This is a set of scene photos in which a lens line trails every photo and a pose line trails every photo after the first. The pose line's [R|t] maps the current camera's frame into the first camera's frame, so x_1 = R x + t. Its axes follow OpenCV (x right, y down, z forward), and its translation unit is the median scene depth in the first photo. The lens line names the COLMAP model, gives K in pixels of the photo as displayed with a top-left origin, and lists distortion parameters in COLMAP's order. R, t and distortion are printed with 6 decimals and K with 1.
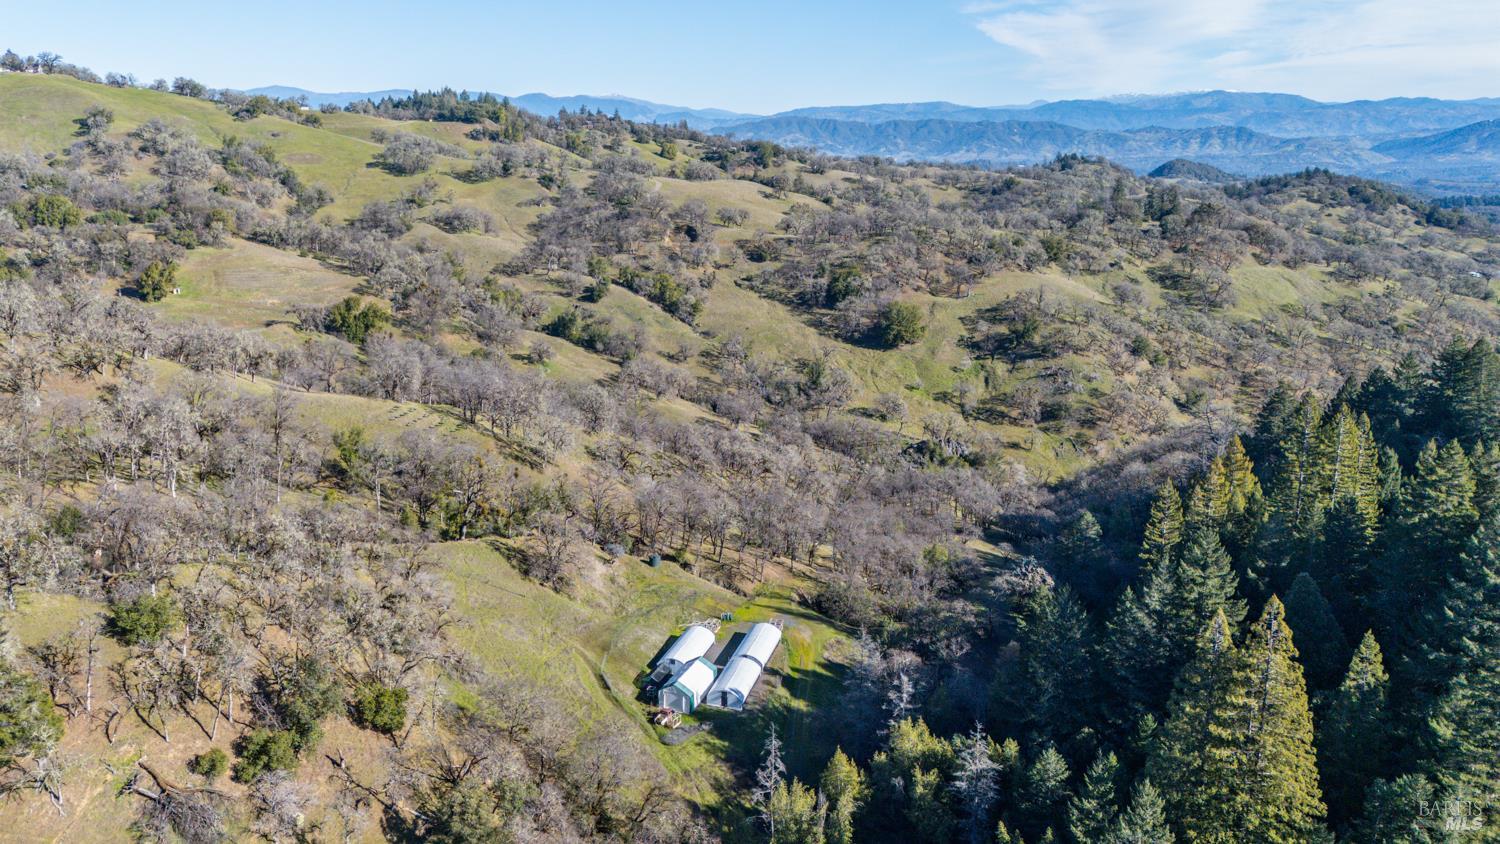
lens RADIAL K [[1171.2, 0, 697.7], [0, 1171.2, 402.4], [0, 0, 1]] dist [0.108294, -0.120002]
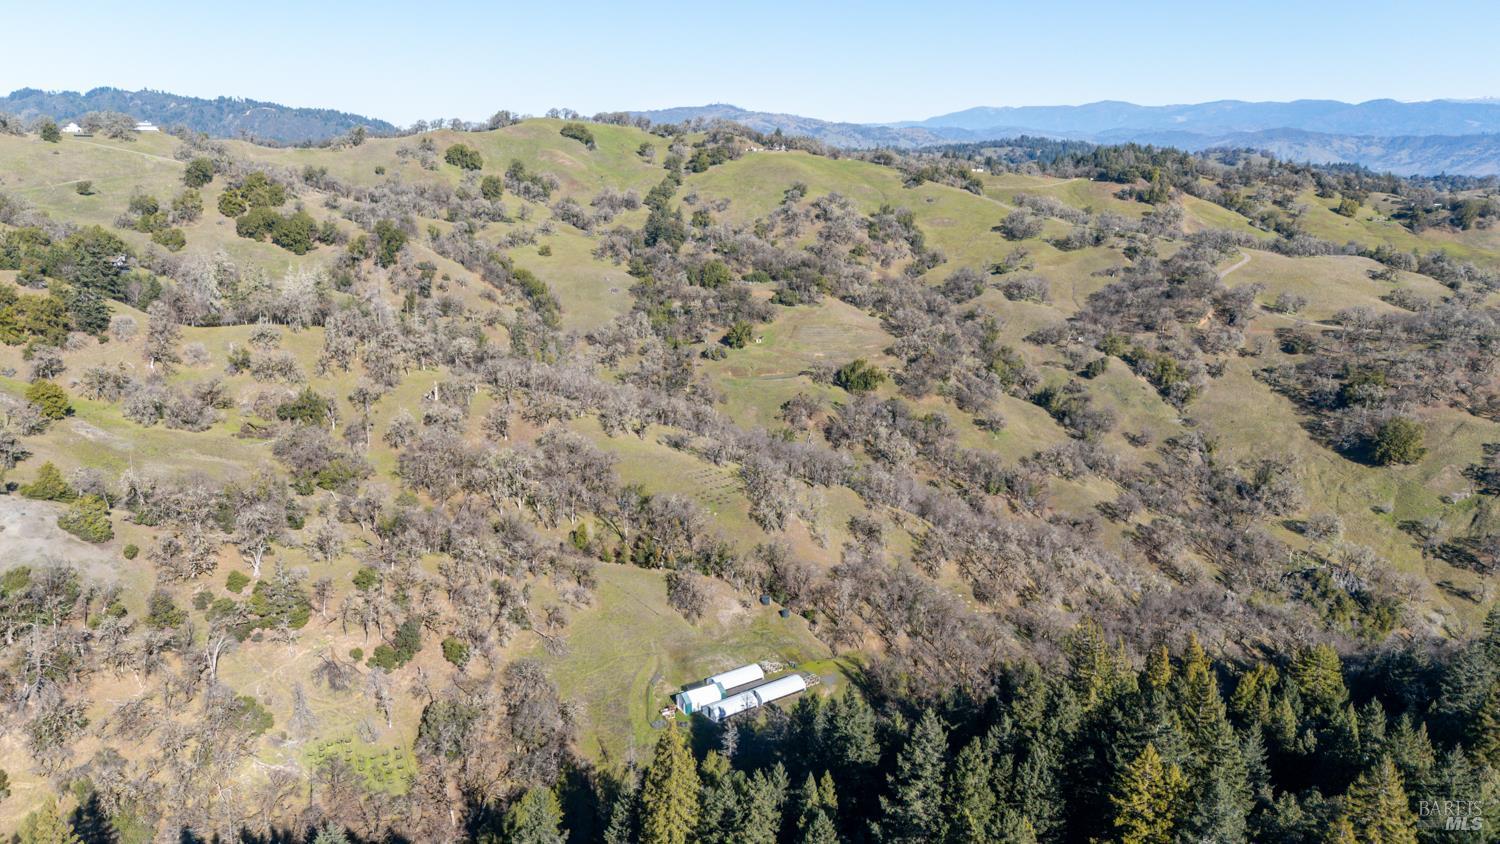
lens RADIAL K [[1092.5, 0, 747.2], [0, 1092.5, 444.6], [0, 0, 1]] dist [0.091668, -0.085294]
pose [[0.806980, 0.156822, -0.569377, 0.215357], [-0.133131, 0.987590, 0.083322, -0.056898], [0.575378, 0.008563, 0.817843, -0.036196]]
